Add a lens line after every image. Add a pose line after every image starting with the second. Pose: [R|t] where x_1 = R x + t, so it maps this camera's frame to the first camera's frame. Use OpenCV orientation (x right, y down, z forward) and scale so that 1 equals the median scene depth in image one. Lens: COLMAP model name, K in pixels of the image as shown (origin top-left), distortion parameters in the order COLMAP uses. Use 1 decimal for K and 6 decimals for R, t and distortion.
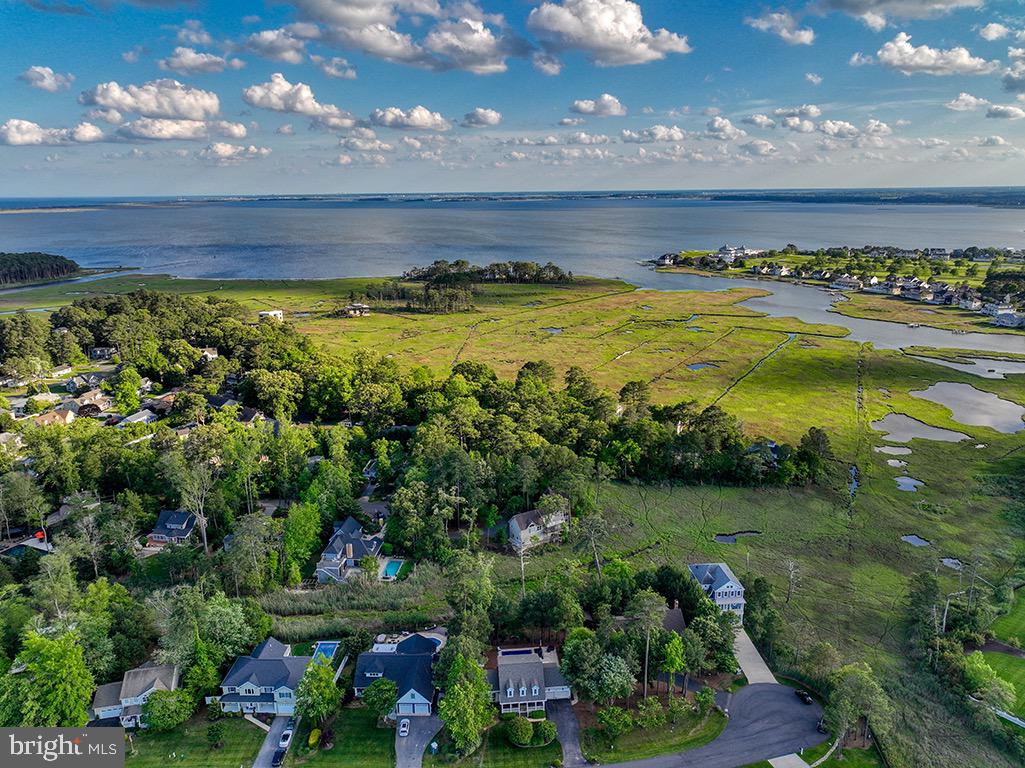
lens RADIAL K [[724.5, 0, 514.0], [0, 724.5, 379.2], [0, 0, 1]] dist [-0.006171, 0.025145]
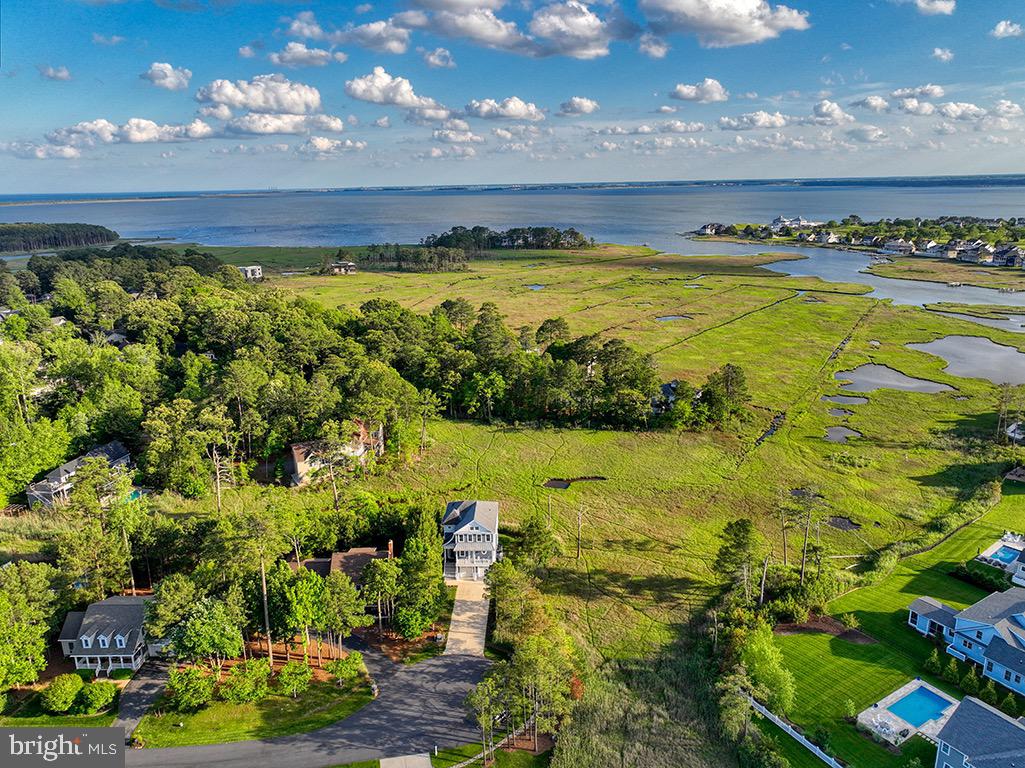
lens RADIAL K [[724.5, 0, 514.0], [0, 724.5, 379.2], [0, 0, 1]] dist [-0.006171, 0.025145]
pose [[0.993195, 0.022700, -0.114225, 0.215830], [-0.021553, 0.999704, 0.011266, 0.063809], [0.114447, -0.008728, 0.993391, 0.137590]]
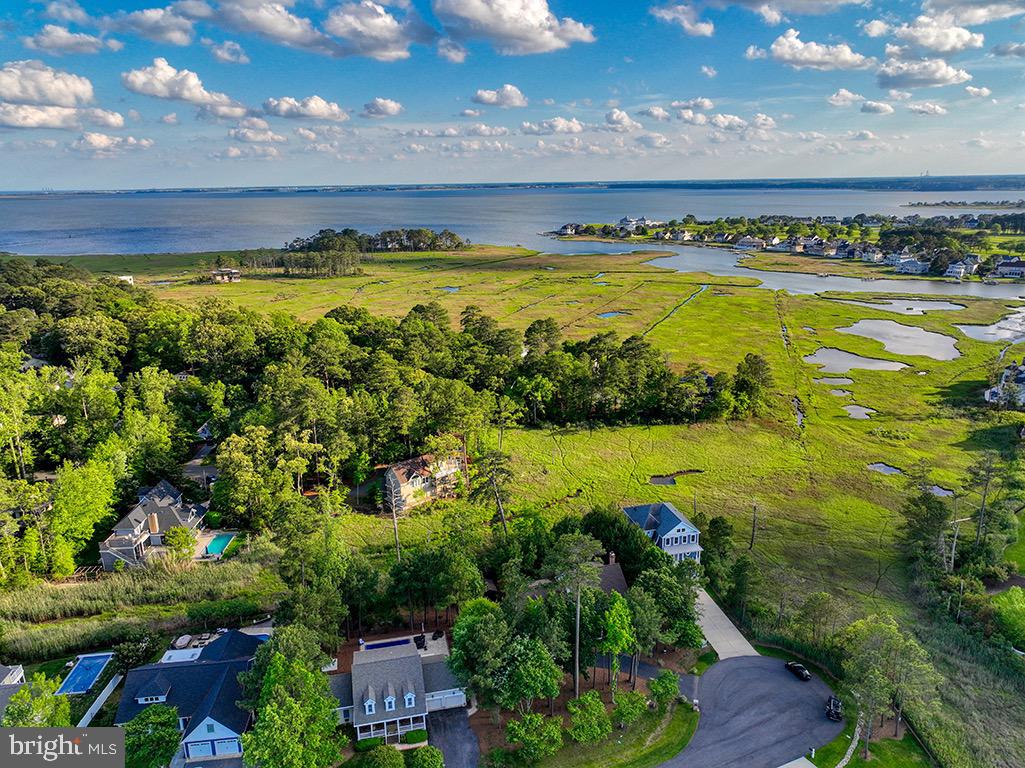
lens RADIAL K [[724.5, 0, 514.0], [0, 724.5, 379.2], [0, 0, 1]] dist [-0.006171, 0.025145]
pose [[0.990891, -0.040528, 0.128421, 0.021500], [0.039465, 0.999162, 0.010813, 0.061122], [-0.128751, -0.005646, 0.991661, 0.151533]]
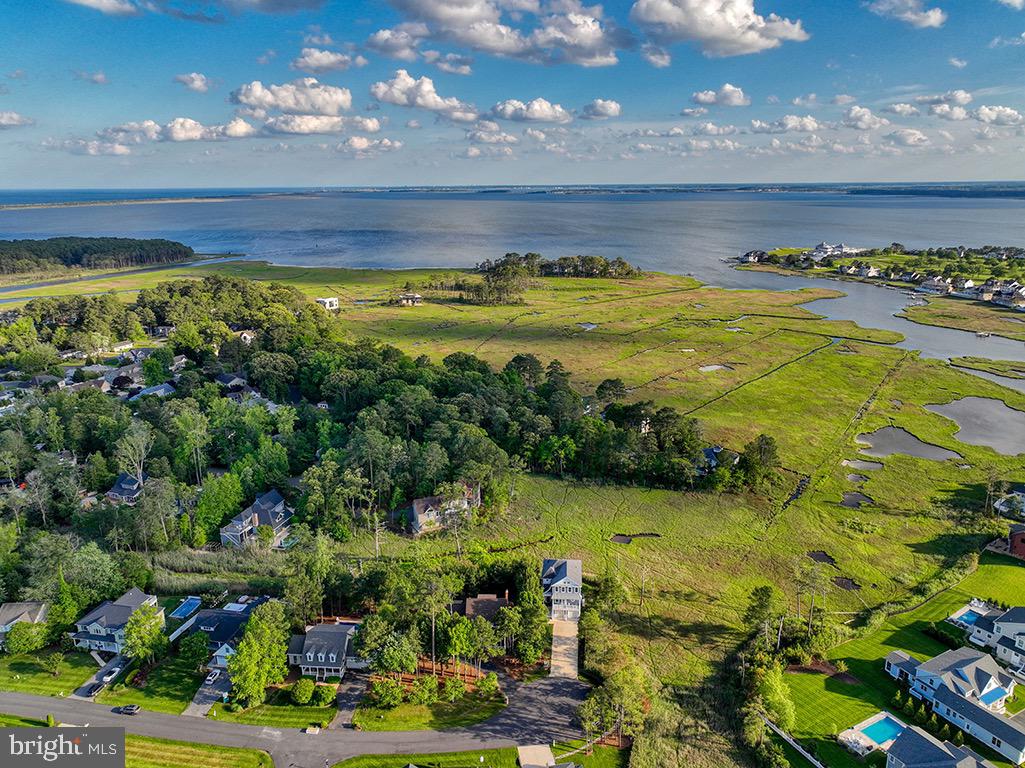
lens RADIAL K [[724.5, 0, 514.0], [0, 724.5, 379.2], [0, 0, 1]] dist [-0.006171, 0.025145]
pose [[0.985153, 0.048321, -0.164735, 0.194683], [-0.046615, 0.998812, 0.014209, -0.005058], [0.165226, -0.006319, 0.986235, -0.006559]]
